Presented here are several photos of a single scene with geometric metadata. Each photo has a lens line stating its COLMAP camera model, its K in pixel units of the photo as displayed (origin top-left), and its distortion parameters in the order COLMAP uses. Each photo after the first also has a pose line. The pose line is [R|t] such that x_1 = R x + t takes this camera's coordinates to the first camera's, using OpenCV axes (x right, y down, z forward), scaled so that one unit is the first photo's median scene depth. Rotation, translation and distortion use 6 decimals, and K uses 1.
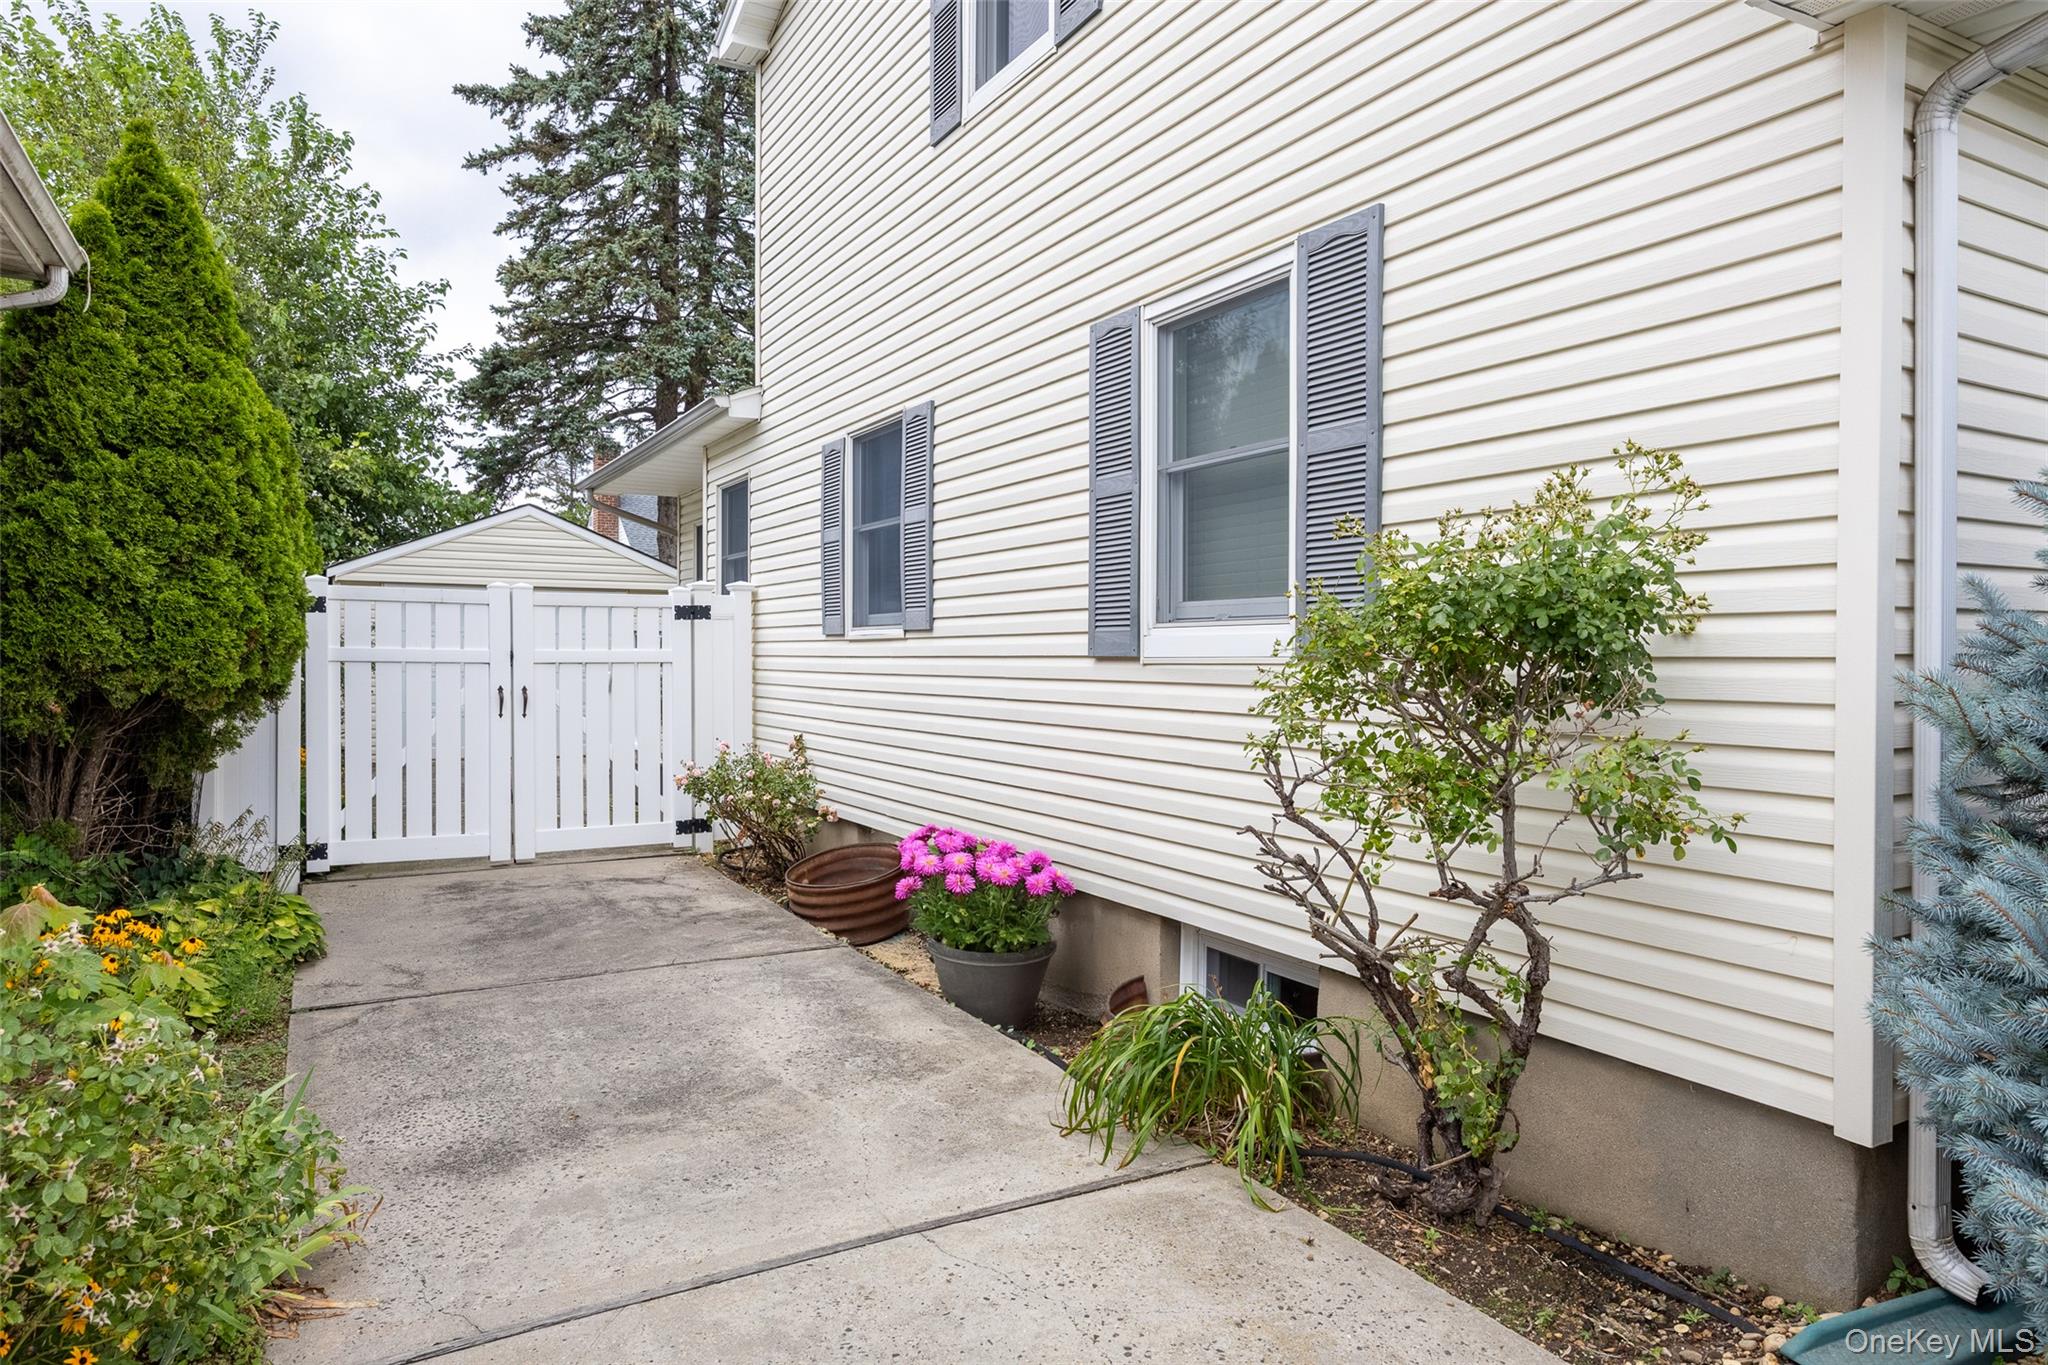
lens RADIAL K [[1276.4, 0, 1029.7], [0, 1276.4, 666.9], [0, 0, 1]] dist [-0.005054, 0.002970]
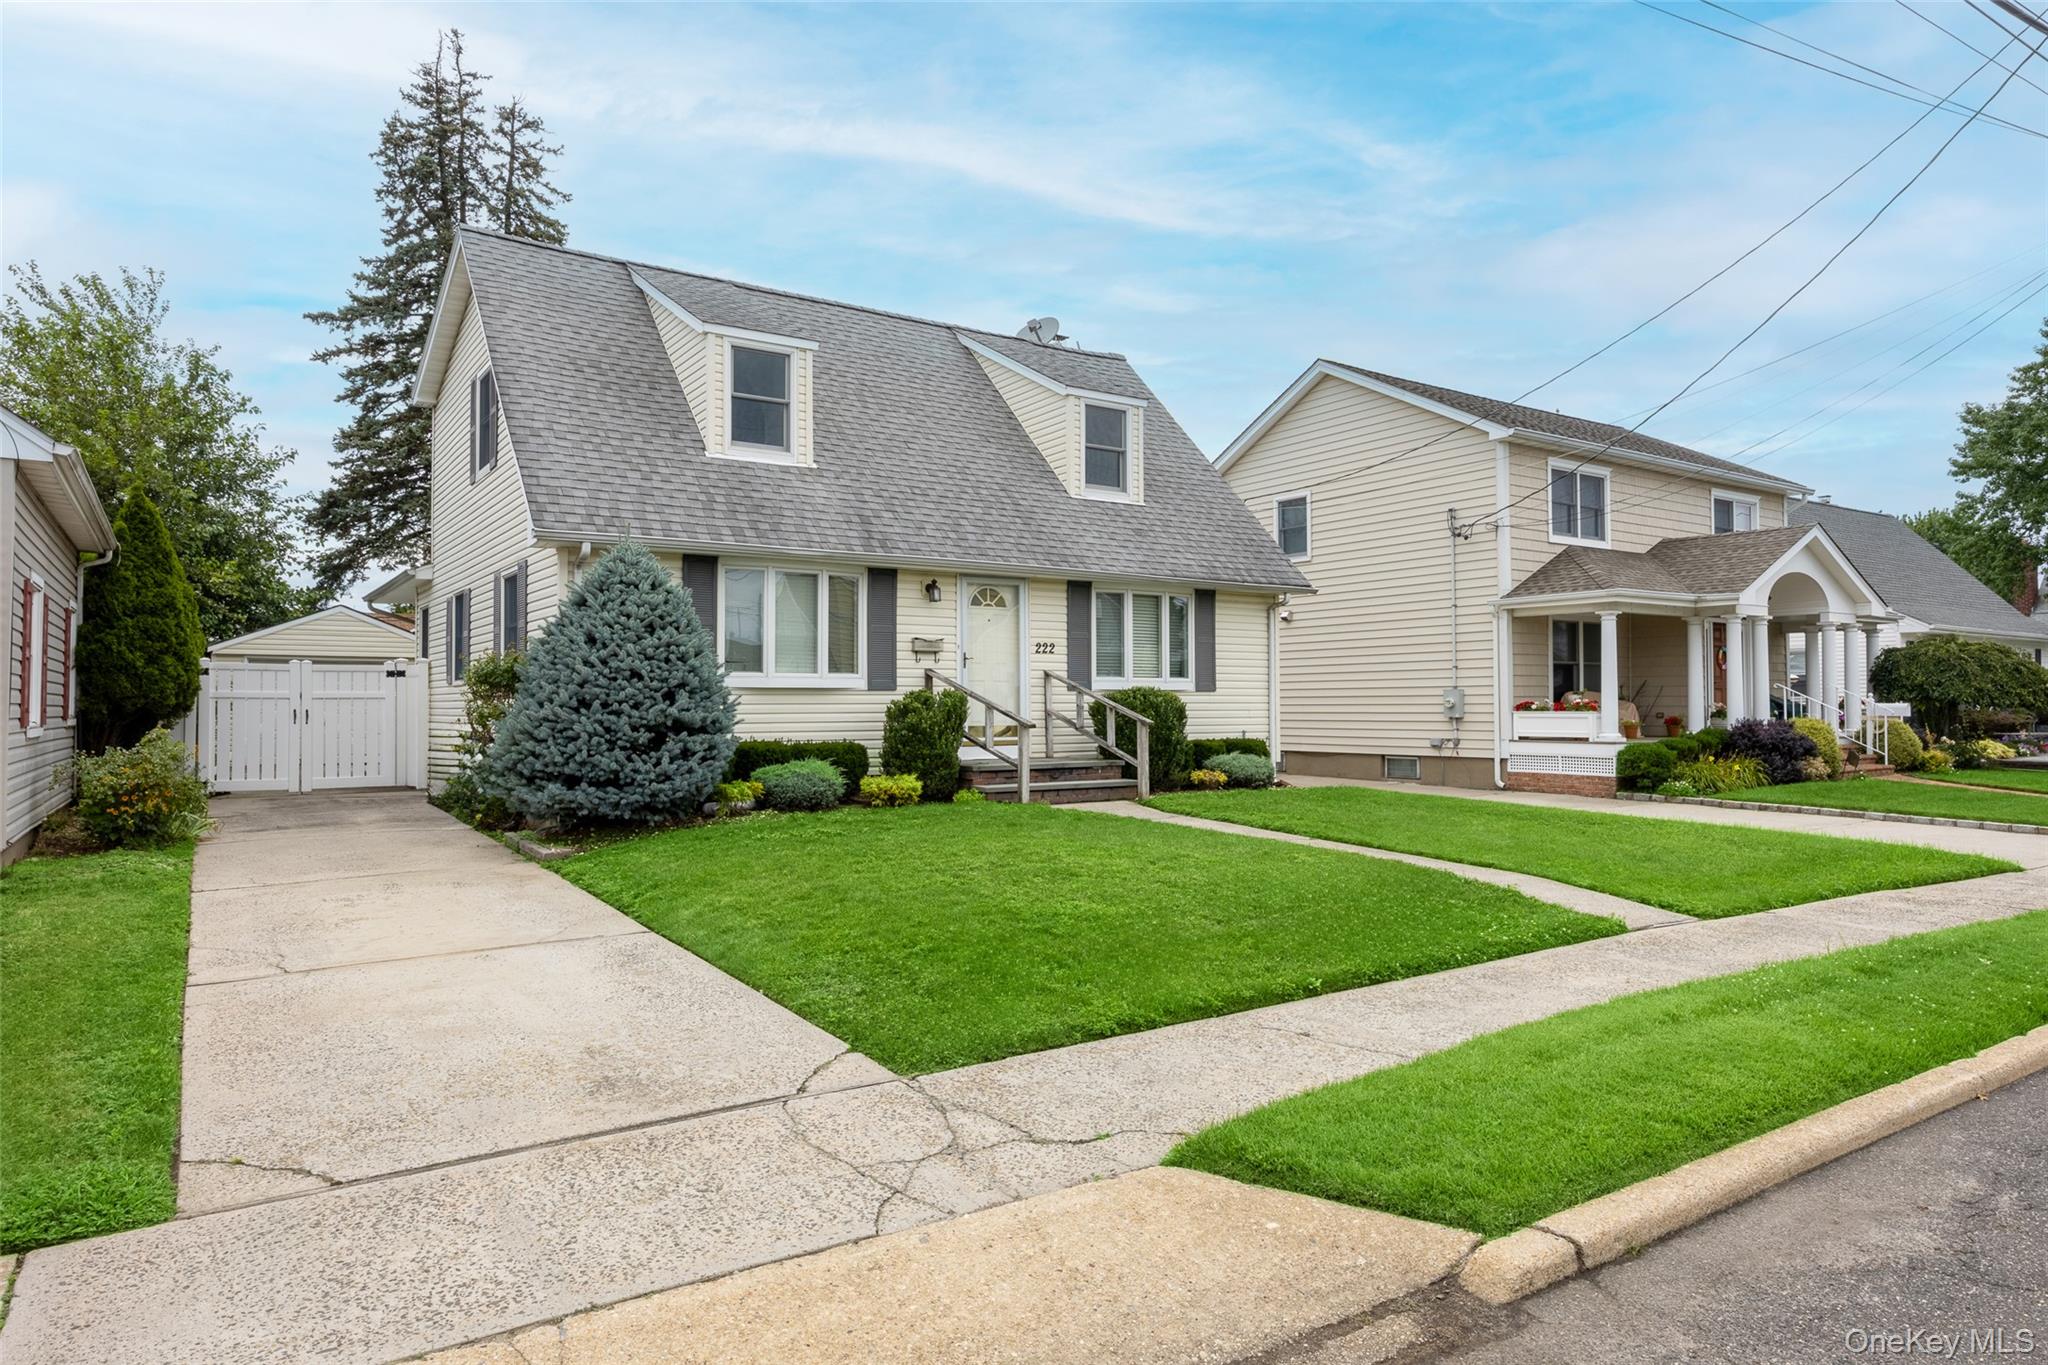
lens RADIAL K [[1242.7, 0, 1018.6], [0, 1242.7, 678.6], [0, 0, 1]] dist [-0.002424, -0.000460]
pose [[0.997022, -0.005211, 0.076942, 0.453046], [0.007628, 0.999485, -0.031159, 0.027168], [-0.076740, 0.031653, 0.996549, -0.832397]]
